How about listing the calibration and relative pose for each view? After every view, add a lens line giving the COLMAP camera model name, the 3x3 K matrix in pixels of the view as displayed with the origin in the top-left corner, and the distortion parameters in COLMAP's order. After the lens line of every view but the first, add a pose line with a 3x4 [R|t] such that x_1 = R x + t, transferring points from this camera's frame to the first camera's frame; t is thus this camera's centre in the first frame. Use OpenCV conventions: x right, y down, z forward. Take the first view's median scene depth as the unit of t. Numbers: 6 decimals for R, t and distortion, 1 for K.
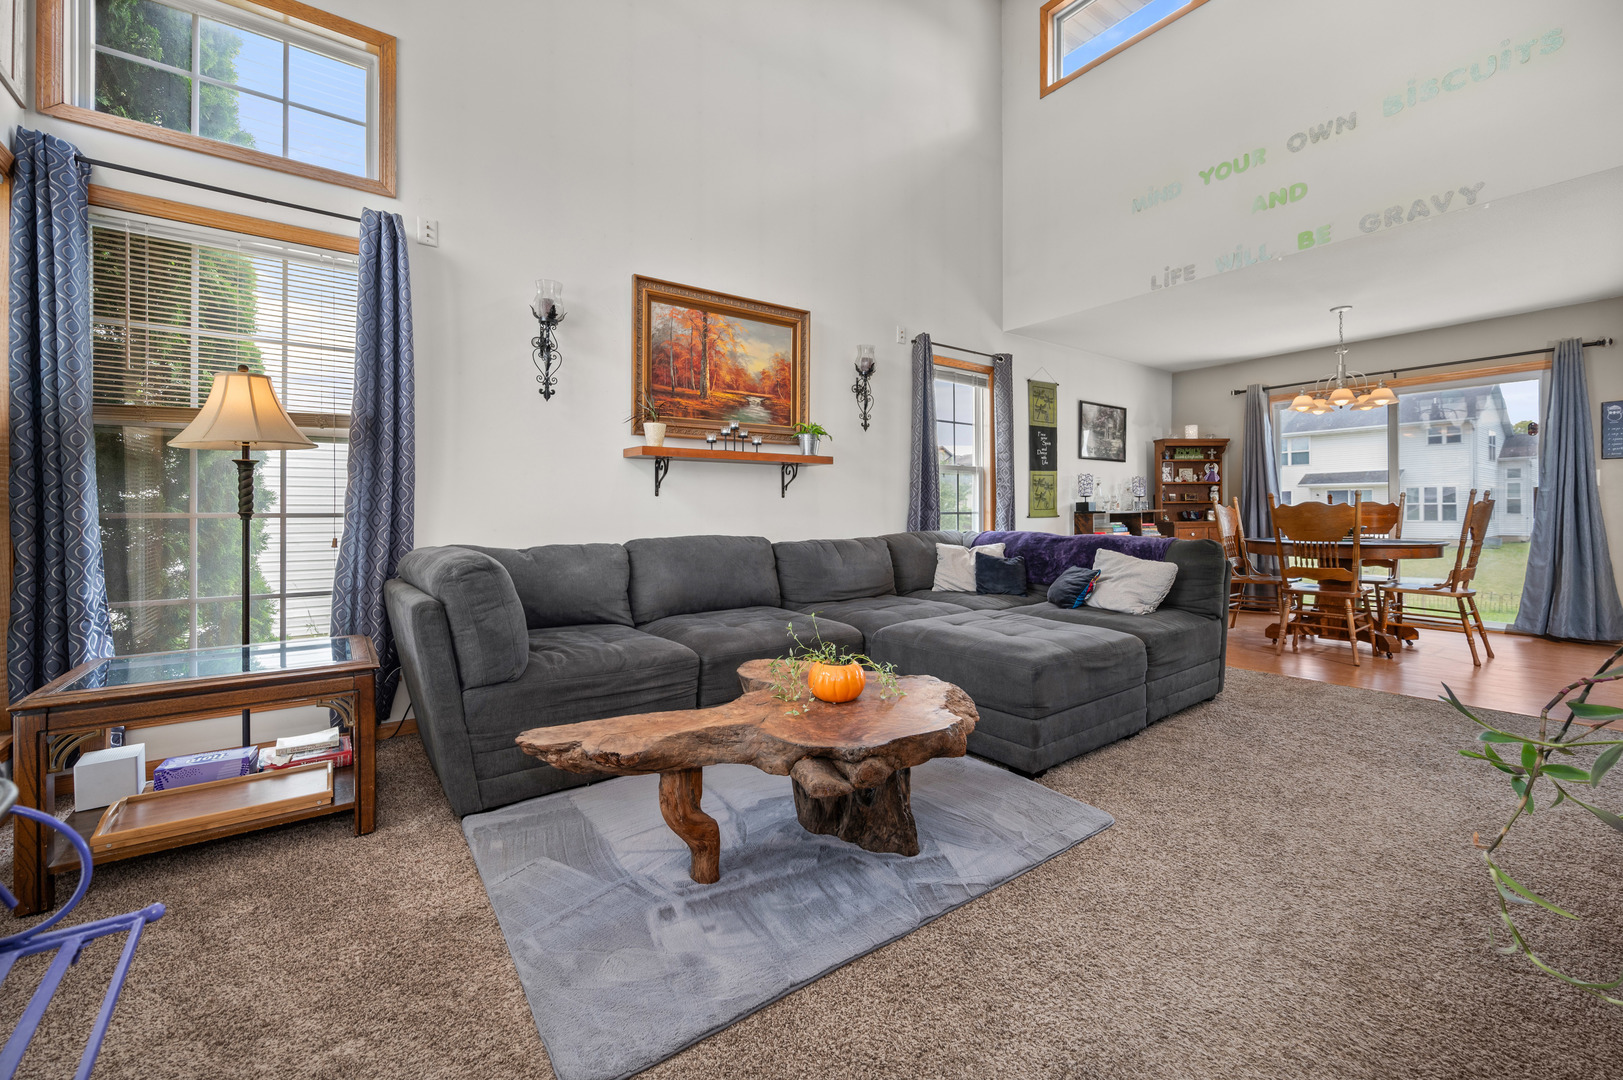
lens RADIAL K [[656.8, 0, 793.9], [0, 656.8, 517.2], [0, 0, 1]] dist [-0.000303, -0.000562]
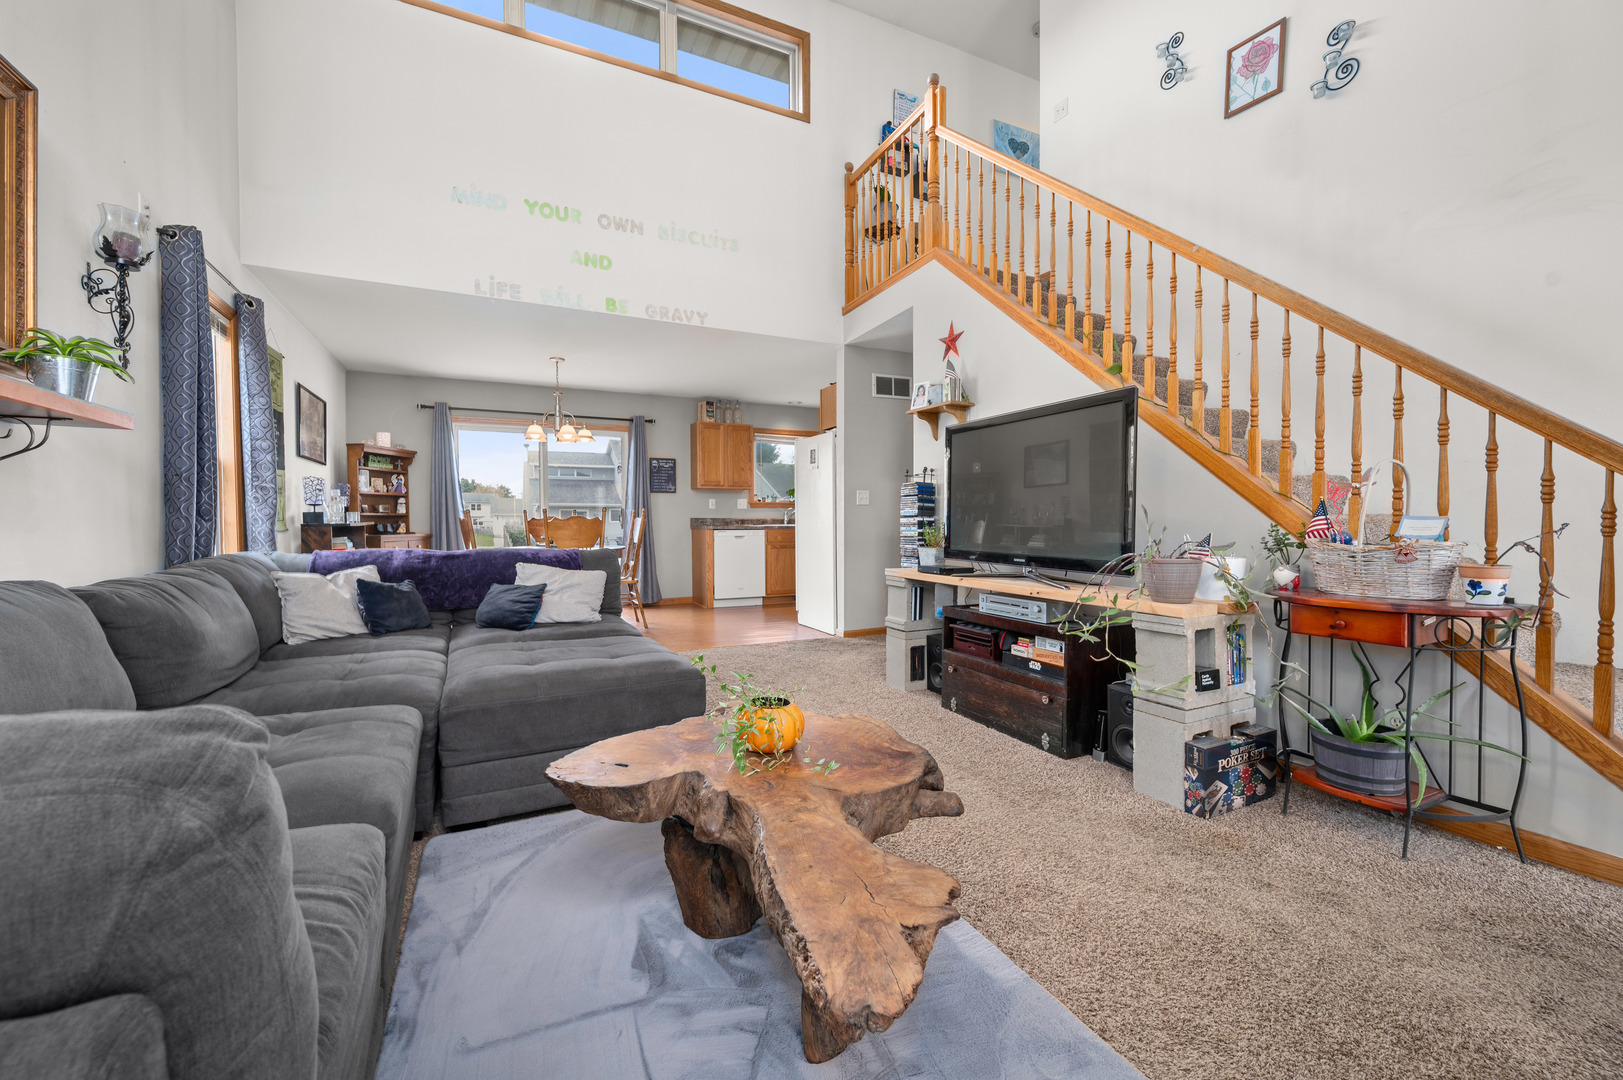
lens RADIAL K [[656.8, 0, 806.8], [0, 656.8, 538.9], [0, 0, 1]] dist [-0.000303, -0.000562]
pose [[0.159746, -0.019815, 0.986959, -0.313407], [0.008762, 0.999788, 0.018654, -0.000132], [-0.987119, 0.005668, 0.159886, 0.349801]]
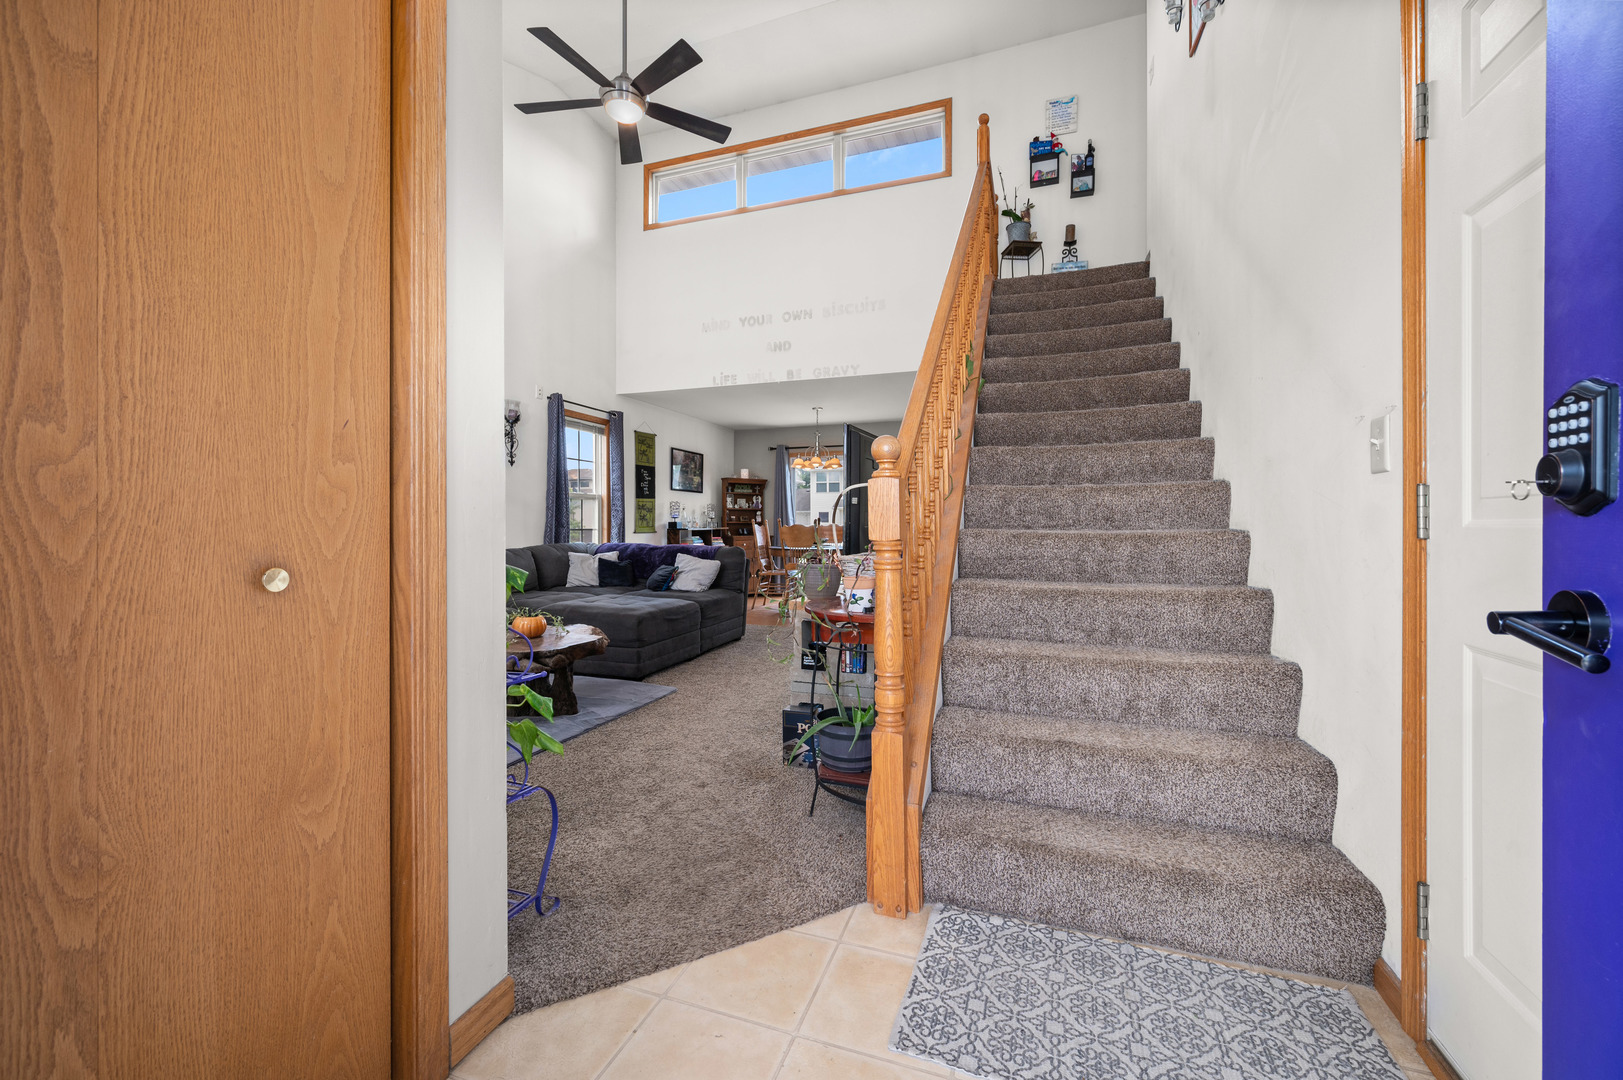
lens RADIAL K [[656.8, 0, 809.7], [0, 656.8, 533.9], [0, 0, 1]] dist [-0.000303, -0.000562]
pose [[0.822816, 0.001040, 0.568307, -0.134128], [-0.003671, 0.999987, 0.003486, -0.004182], [-0.568296, -0.004955, 0.822809, -0.371235]]
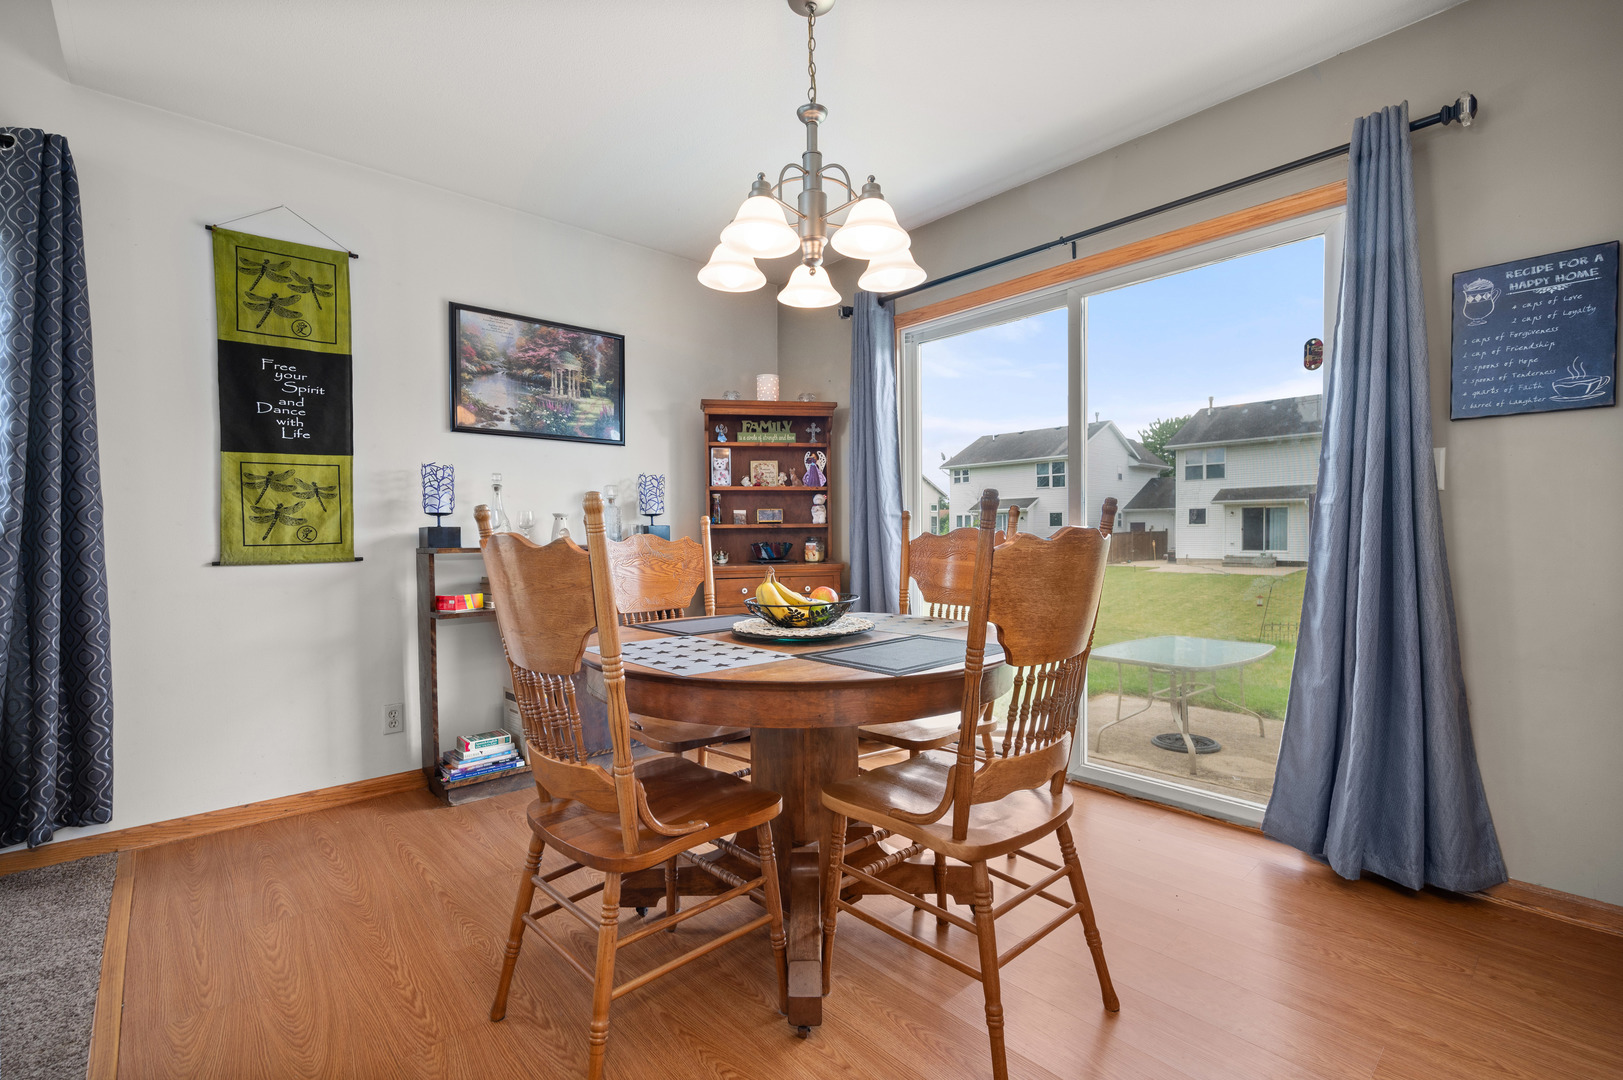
lens RADIAL K [[719.1, 0, 809.4], [0, 719.1, 553.0], [0, 0, 1]] dist [0.001752, 0.000492]
pose [[0.994370, -0.004169, 0.105885, 0.796038], [0.001752, 0.999736, 0.022911, -0.020189], [-0.105952, -0.022596, 0.994114, 0.602703]]
